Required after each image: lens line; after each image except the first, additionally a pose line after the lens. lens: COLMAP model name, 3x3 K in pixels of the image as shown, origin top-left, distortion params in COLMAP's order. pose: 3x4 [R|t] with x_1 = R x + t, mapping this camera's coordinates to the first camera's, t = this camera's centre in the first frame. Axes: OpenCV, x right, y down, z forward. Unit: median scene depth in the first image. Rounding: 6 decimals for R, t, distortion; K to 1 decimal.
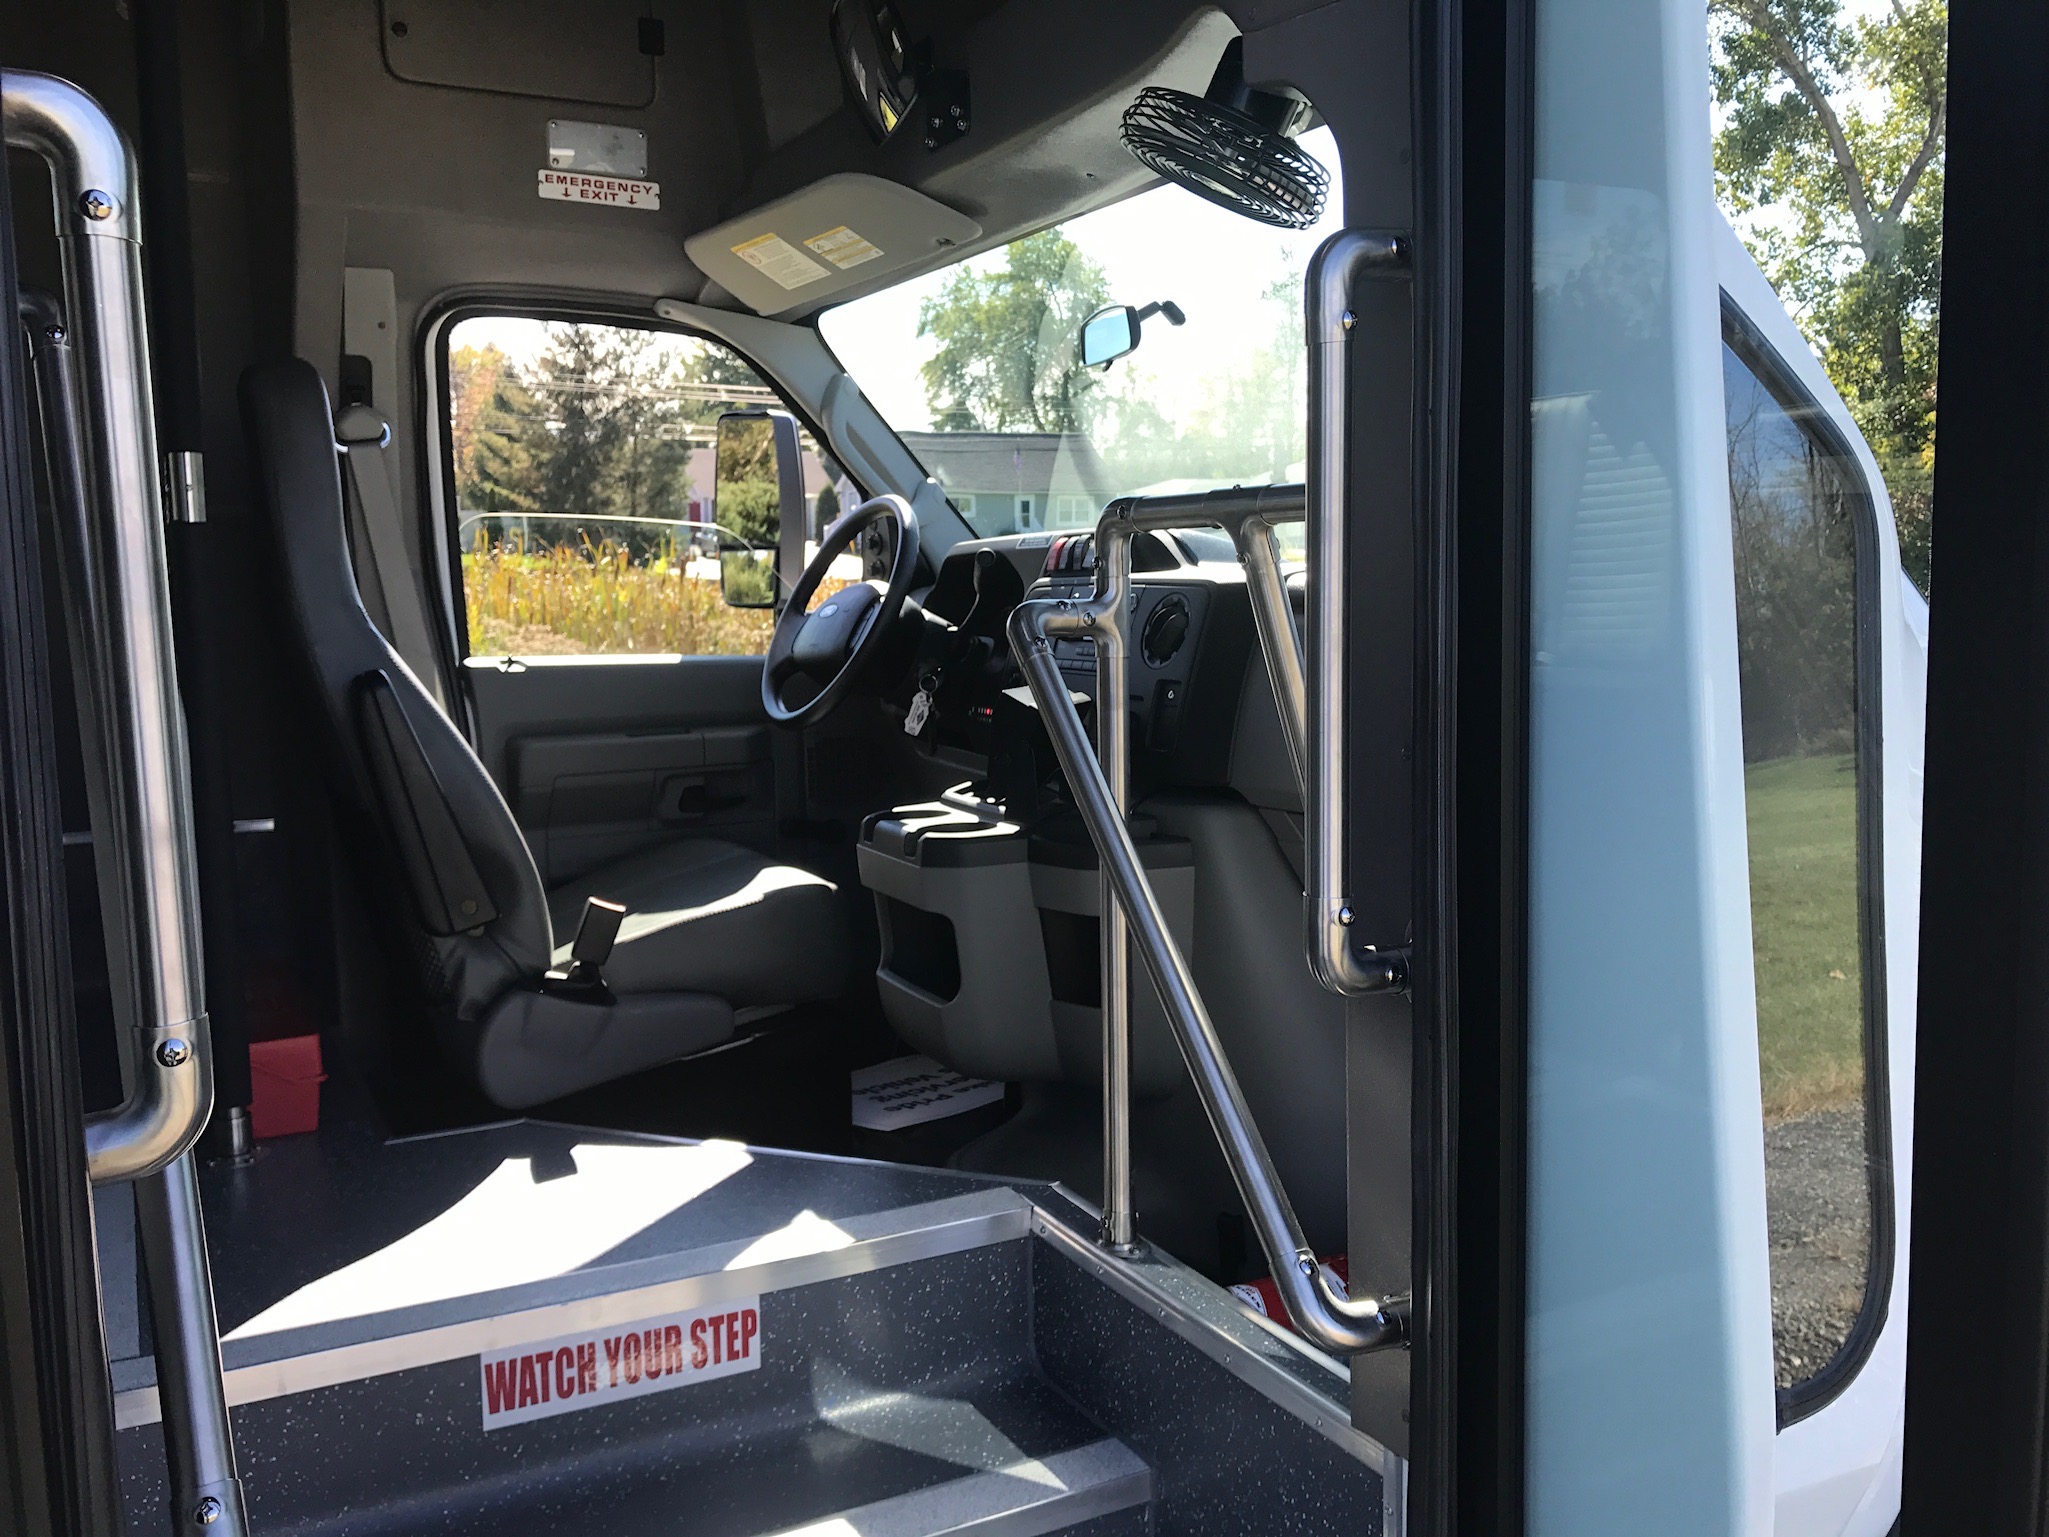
lens RADIAL K [[1693.1, 0, 1043.2], [0, 1693.1, 750.4], [0, 0, 1]] dist [0.017295, -0.021644]
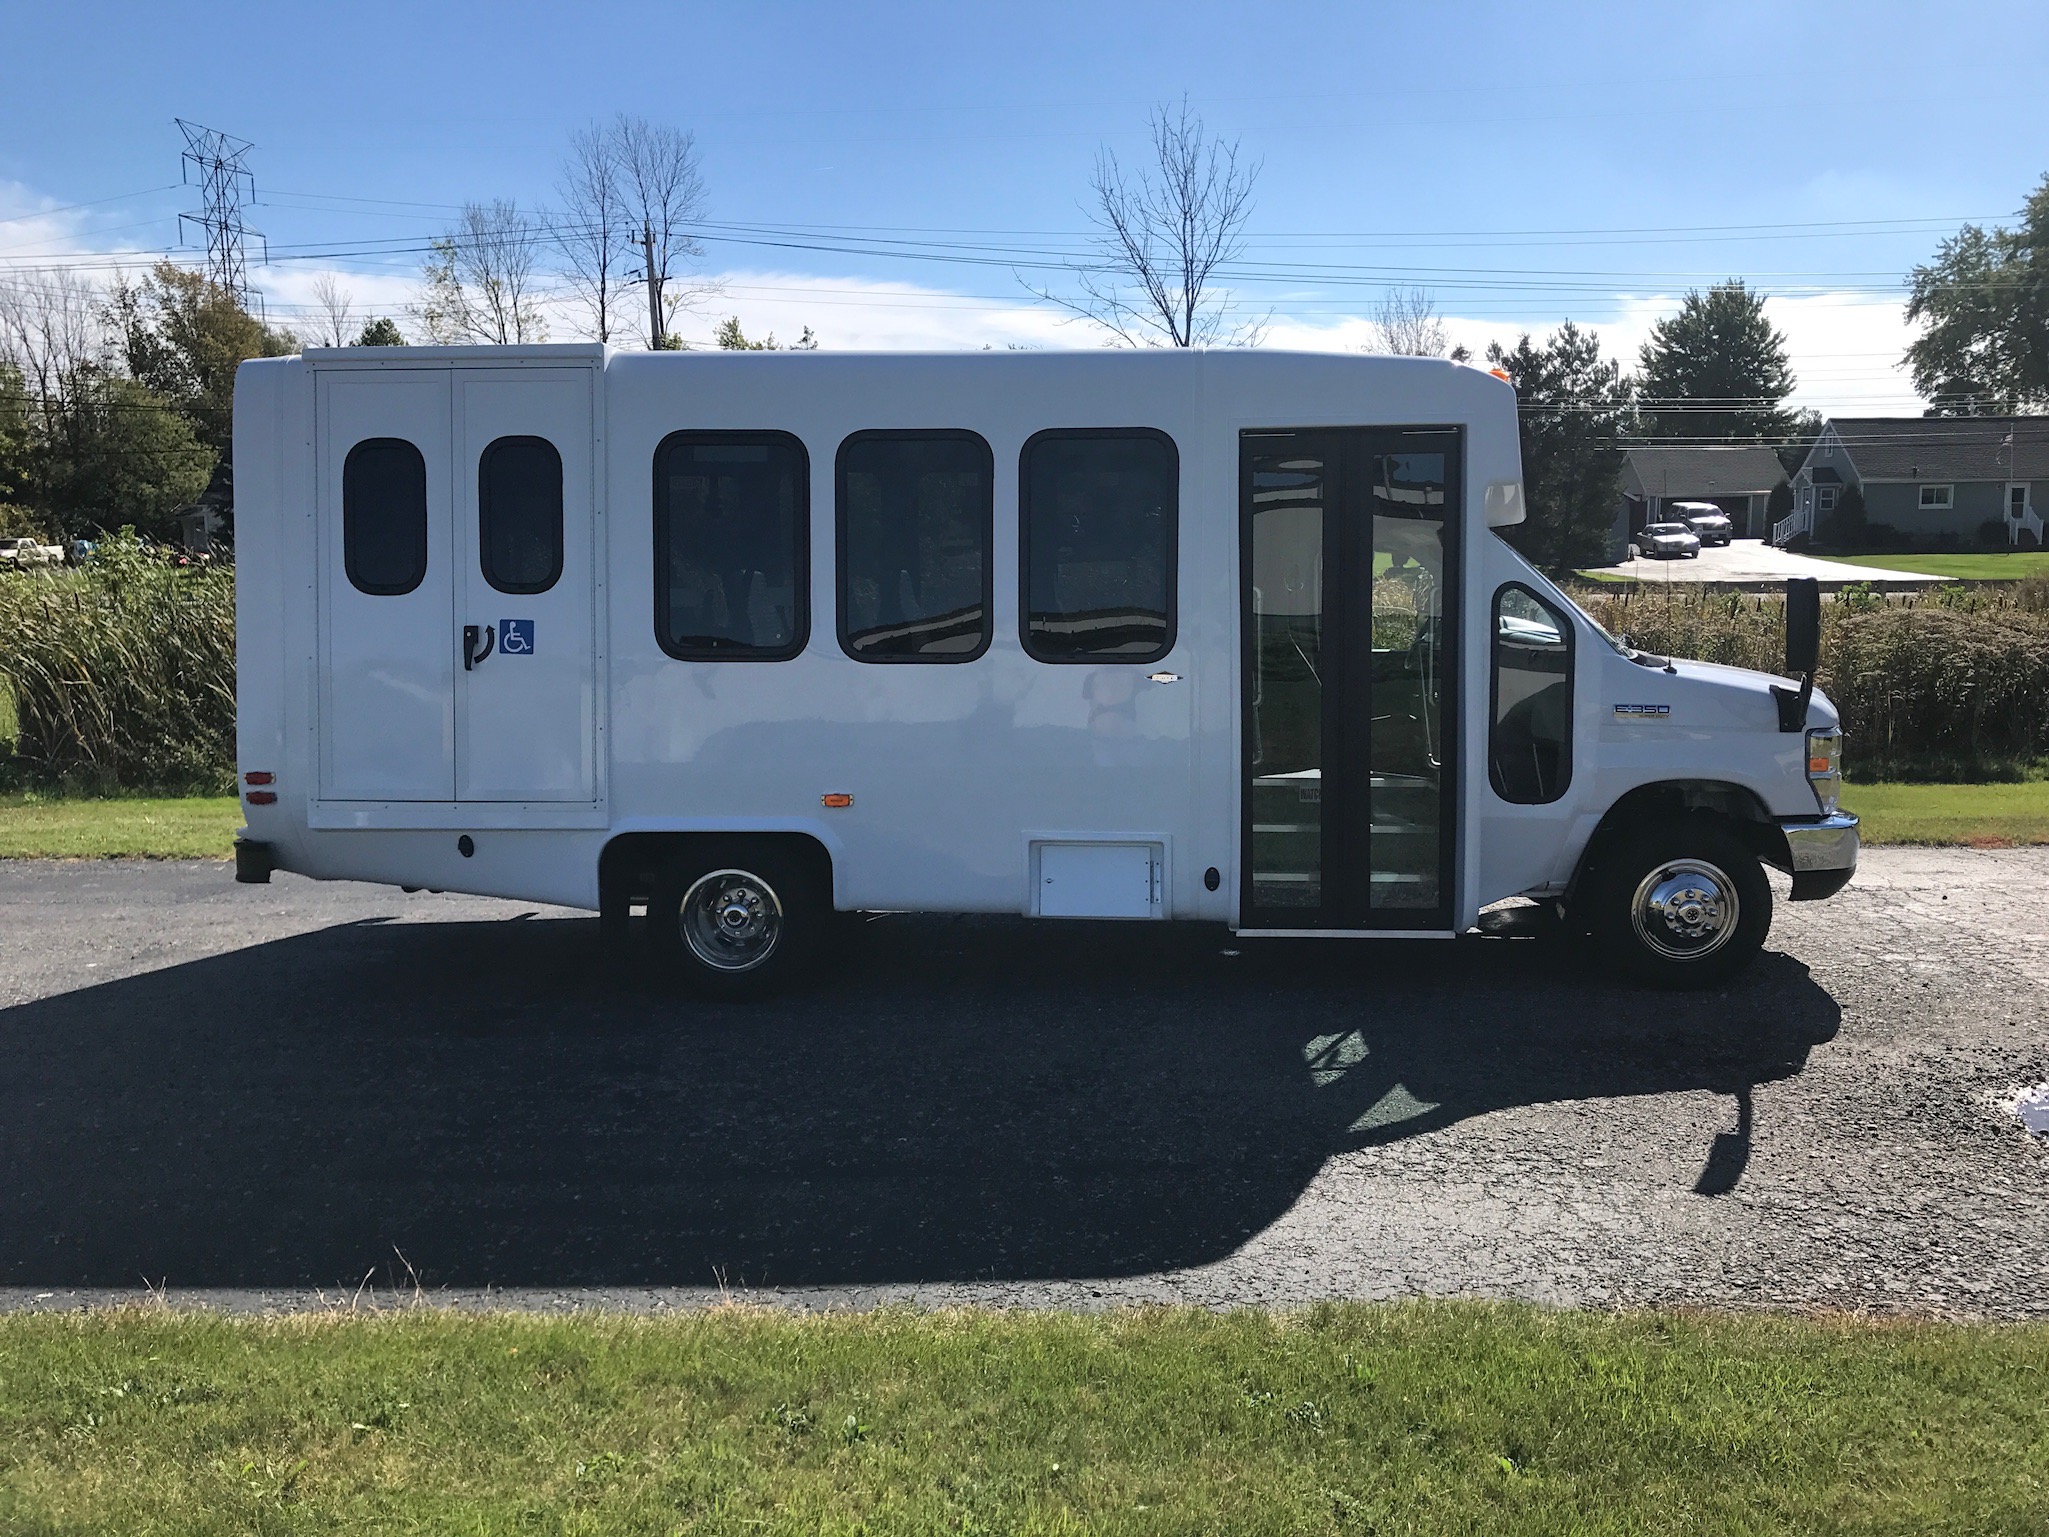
lens RADIAL K [[1693.1, 0, 1027.7], [0, 1693.1, 764.4], [0, 0, 1]] dist [0.017295, -0.021644]
pose [[0.846340, 0.060606, -0.529184, 0.055286], [-0.053658, 0.998153, 0.028499, 0.005692], [0.529933, 0.004275, 0.848029, -0.116253]]
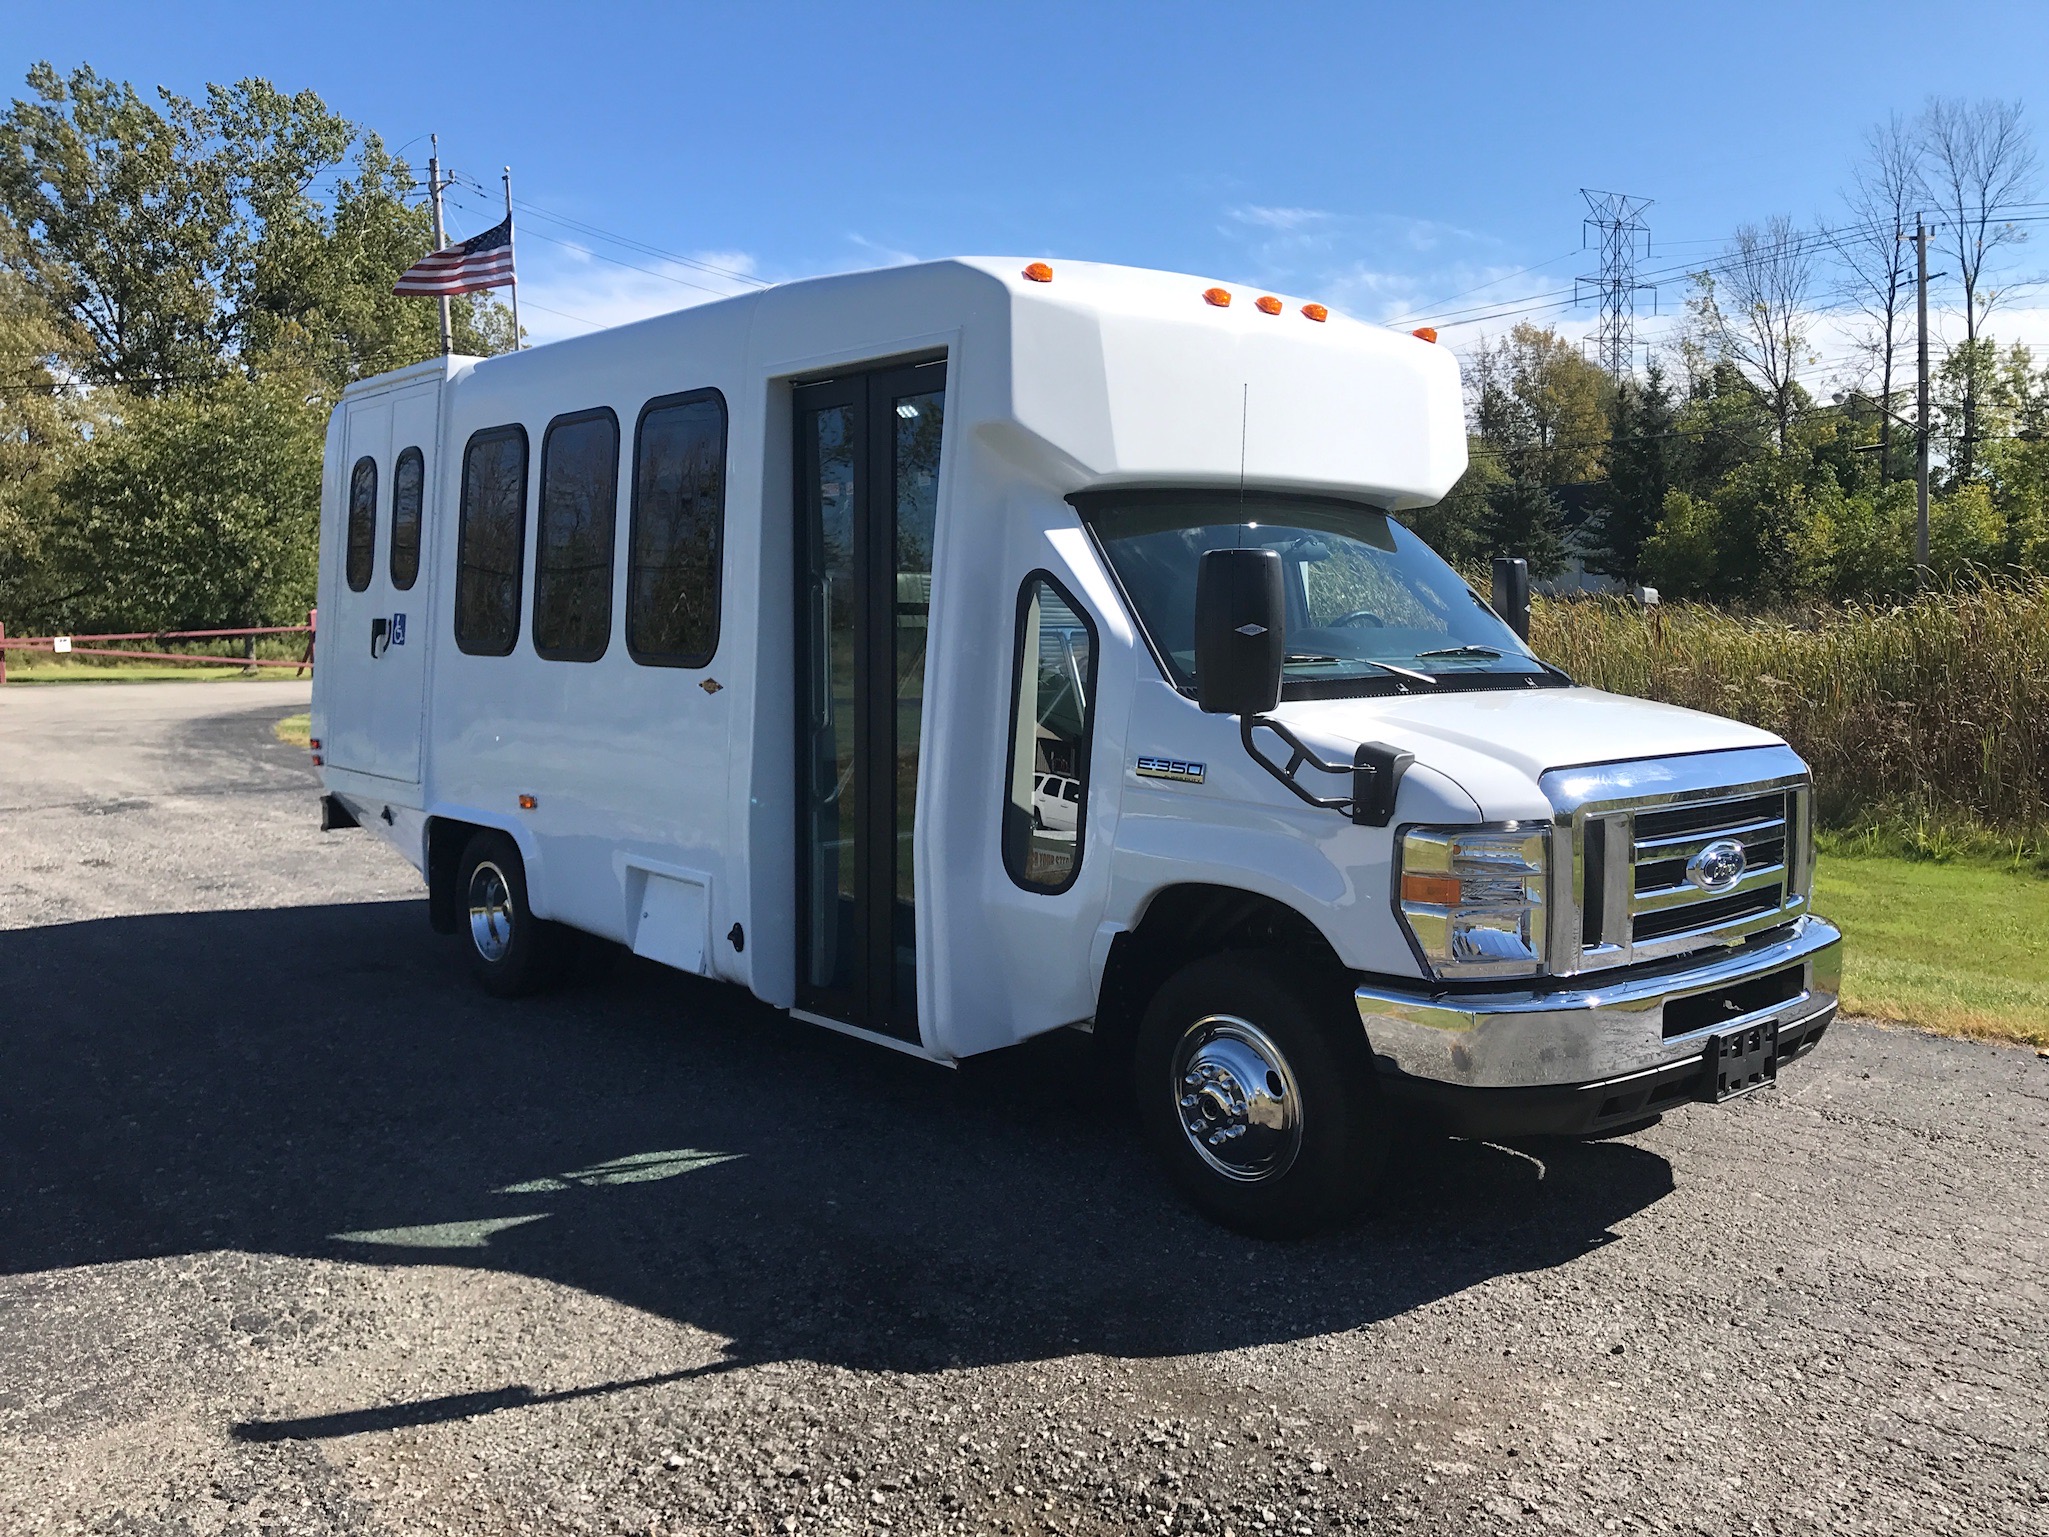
lens RADIAL K [[1693.1, 0, 1022.7], [0, 1693.1, 765.7], [0, 0, 1]] dist [0.017295, -0.021644]
pose [[0.208755, 0.091155, -0.973710, 0.107413], [-0.104637, 0.992013, 0.070435, -0.002911], [0.972354, 0.087182, 0.216626, 0.000630]]
